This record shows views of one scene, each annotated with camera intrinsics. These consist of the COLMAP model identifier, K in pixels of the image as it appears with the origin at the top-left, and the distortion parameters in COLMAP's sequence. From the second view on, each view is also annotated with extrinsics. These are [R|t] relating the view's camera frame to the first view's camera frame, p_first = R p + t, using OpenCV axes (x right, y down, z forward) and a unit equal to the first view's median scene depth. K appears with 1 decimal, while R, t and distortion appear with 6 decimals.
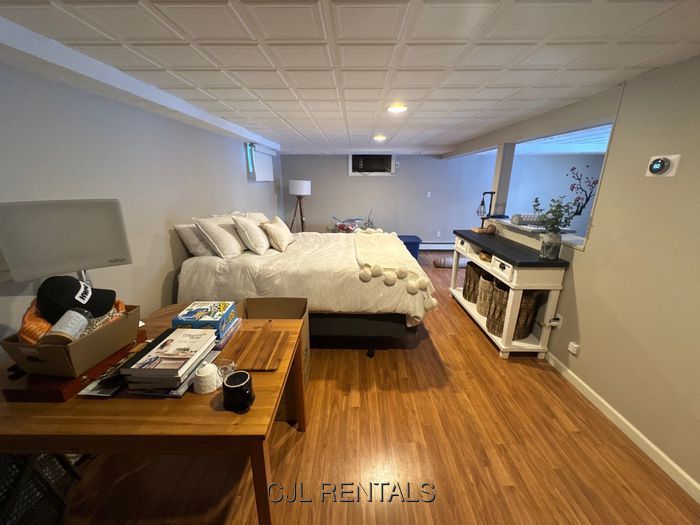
lens RADIAL K [[279.3, 0, 350.6], [0, 279.3, 263.0], [0, 0, 1]] dist [-0.000952, -0.000003]
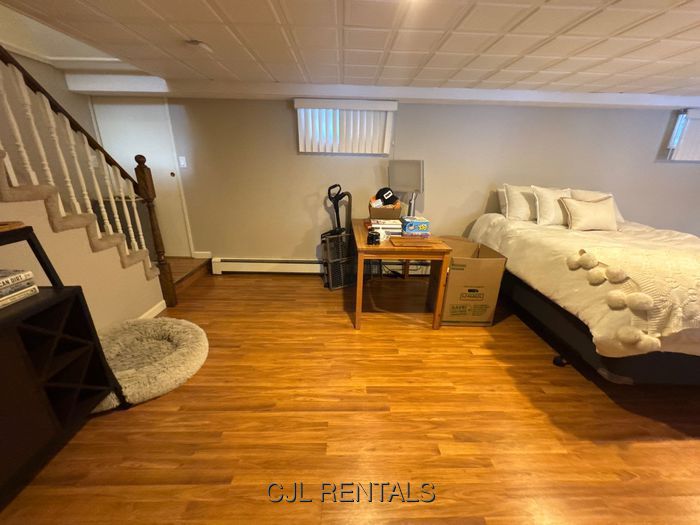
lens RADIAL K [[279.3, 0, 350.6], [0, 279.3, 263.0], [0, 0, 1]] dist [-0.000952, -0.000003]
pose [[0.036569, 0.330323, -0.943159, 0.770911], [-0.306533, 0.902002, 0.304023, -0.002249], [0.951157, 0.277992, 0.134241, 0.232596]]
